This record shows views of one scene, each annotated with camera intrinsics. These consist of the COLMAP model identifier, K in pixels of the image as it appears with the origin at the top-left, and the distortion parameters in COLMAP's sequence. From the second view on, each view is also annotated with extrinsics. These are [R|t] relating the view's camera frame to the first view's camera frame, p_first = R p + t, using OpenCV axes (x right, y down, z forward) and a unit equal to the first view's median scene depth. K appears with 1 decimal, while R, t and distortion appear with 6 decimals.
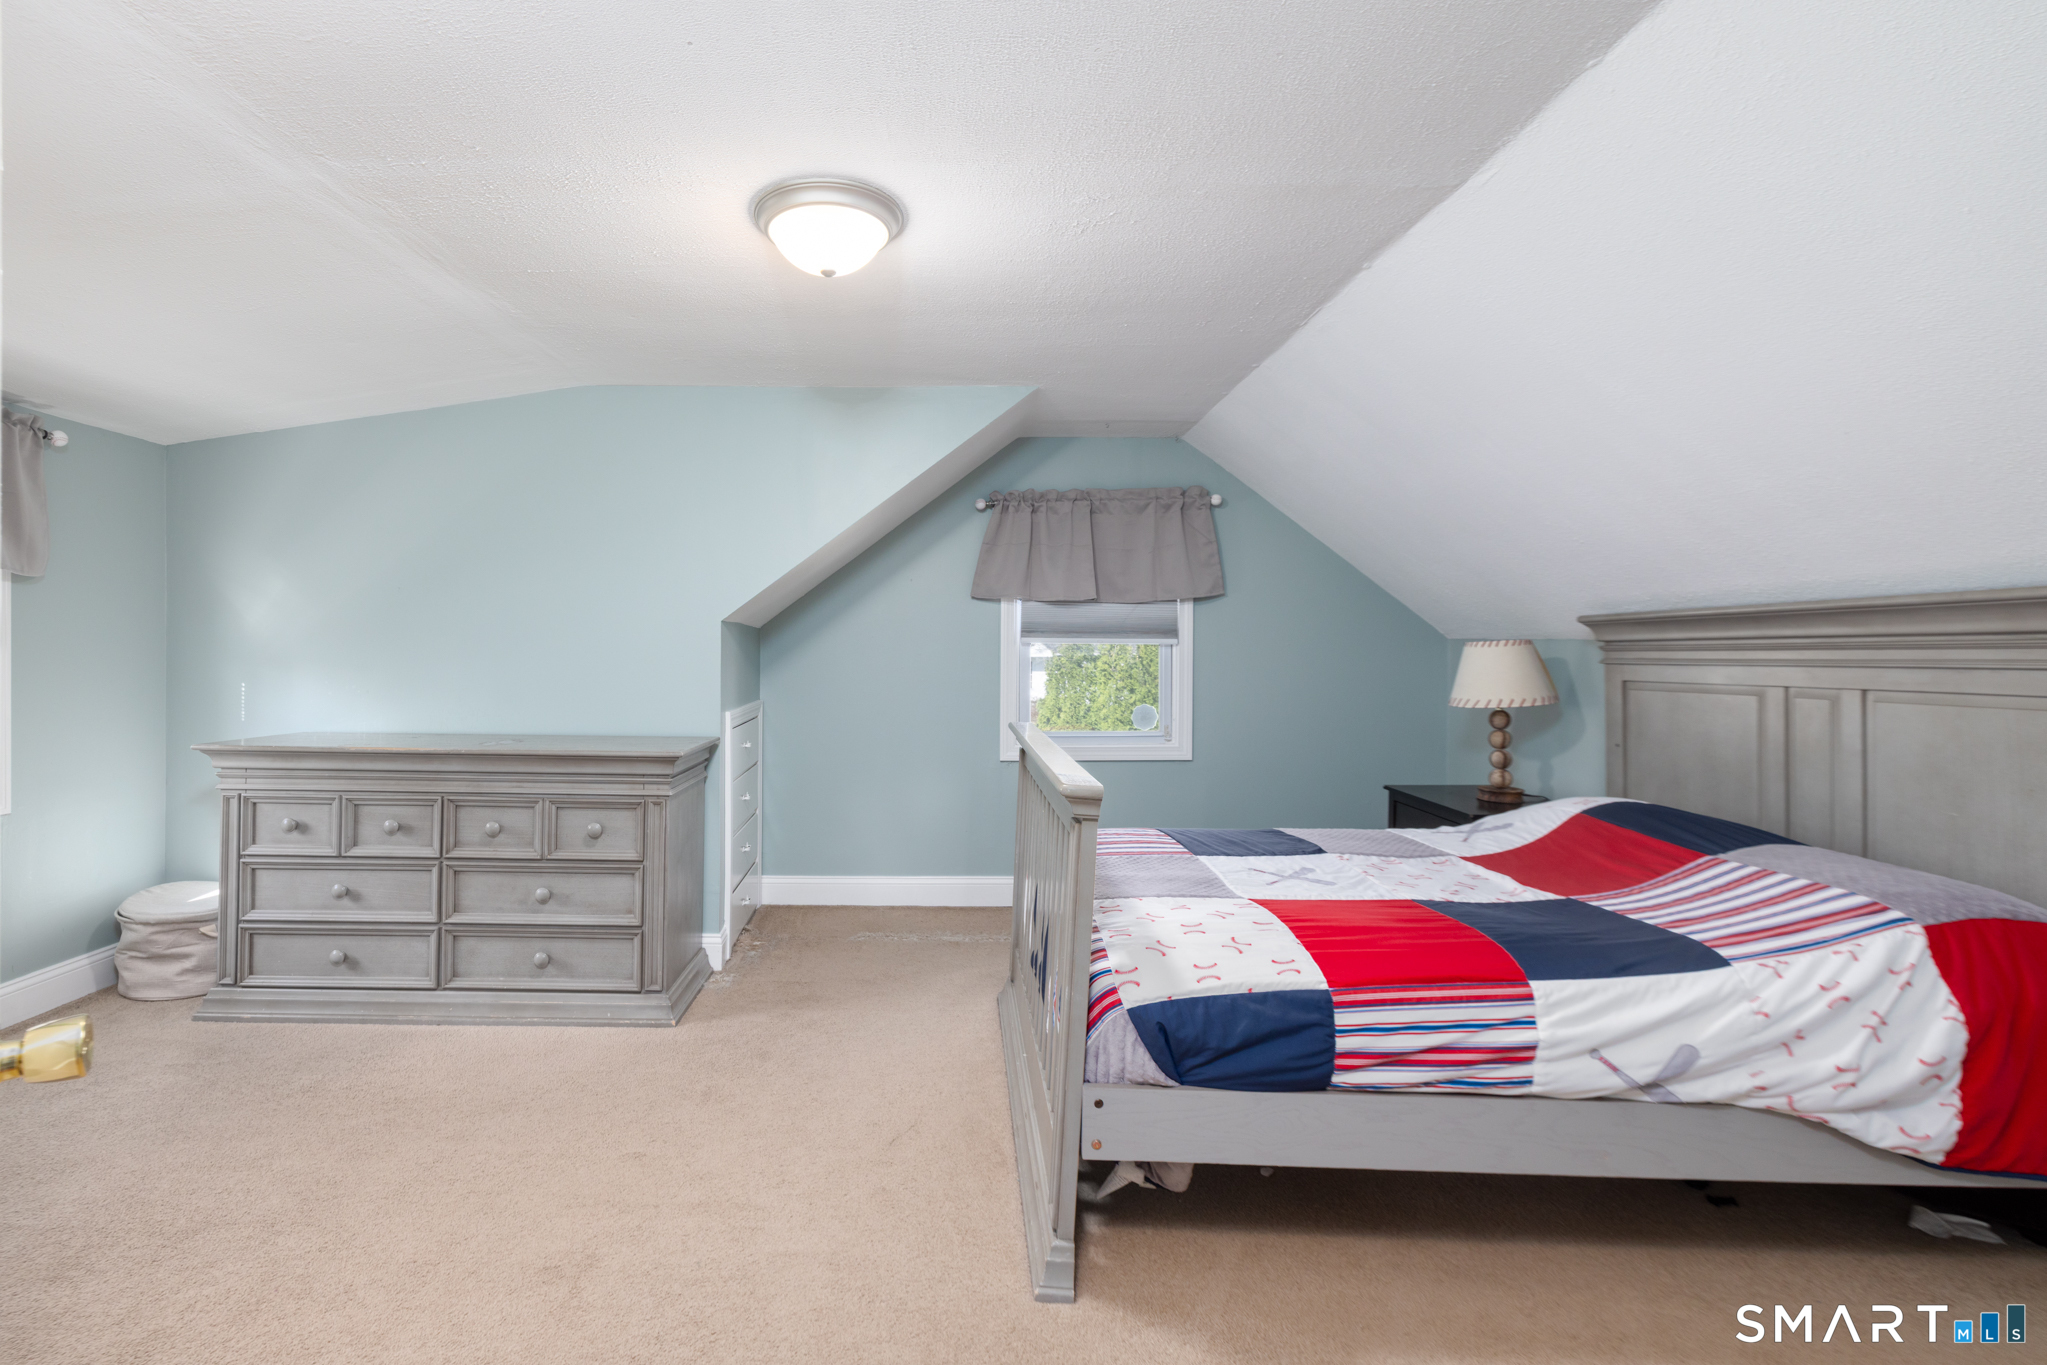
lens RADIAL K [[867.9, 0, 952.4], [0, 867.9, 650.6], [0, 0, 1]] dist [-0.003349, -0.000540]
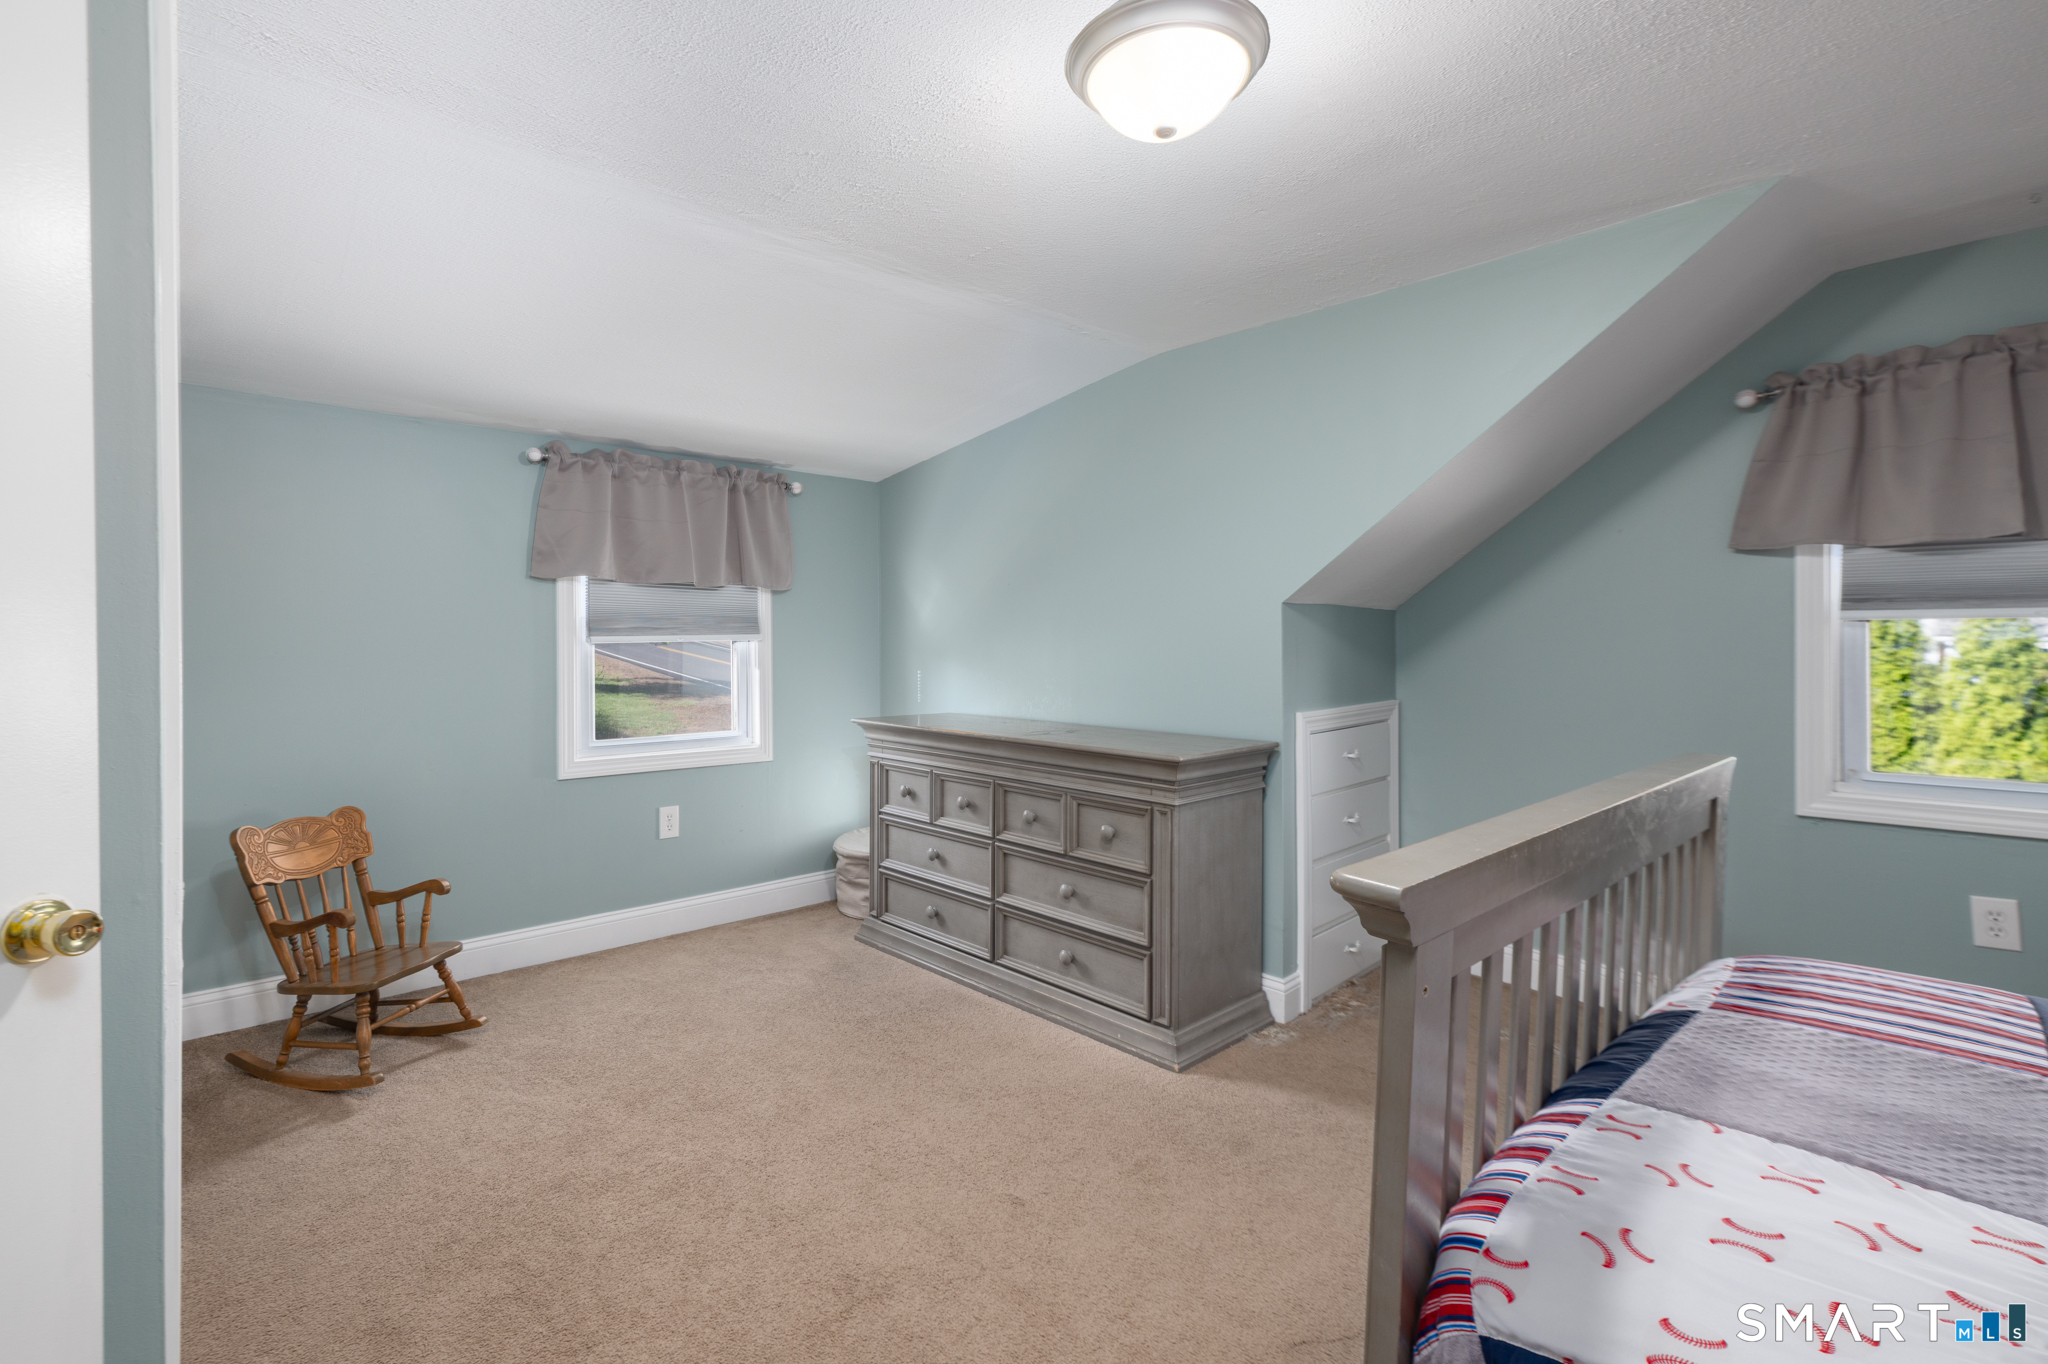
lens RADIAL K [[915.1, 0, 1022.4], [0, 915.1, 648.8], [0, 0, 1]] dist [-0.003270, -0.000349]
pose [[0.680057, -0.004015, -0.733148, 0.246032], [0.008818, 0.999957, 0.002704, 0.006317], [0.733106, -0.008303, 0.680063, 0.267937]]
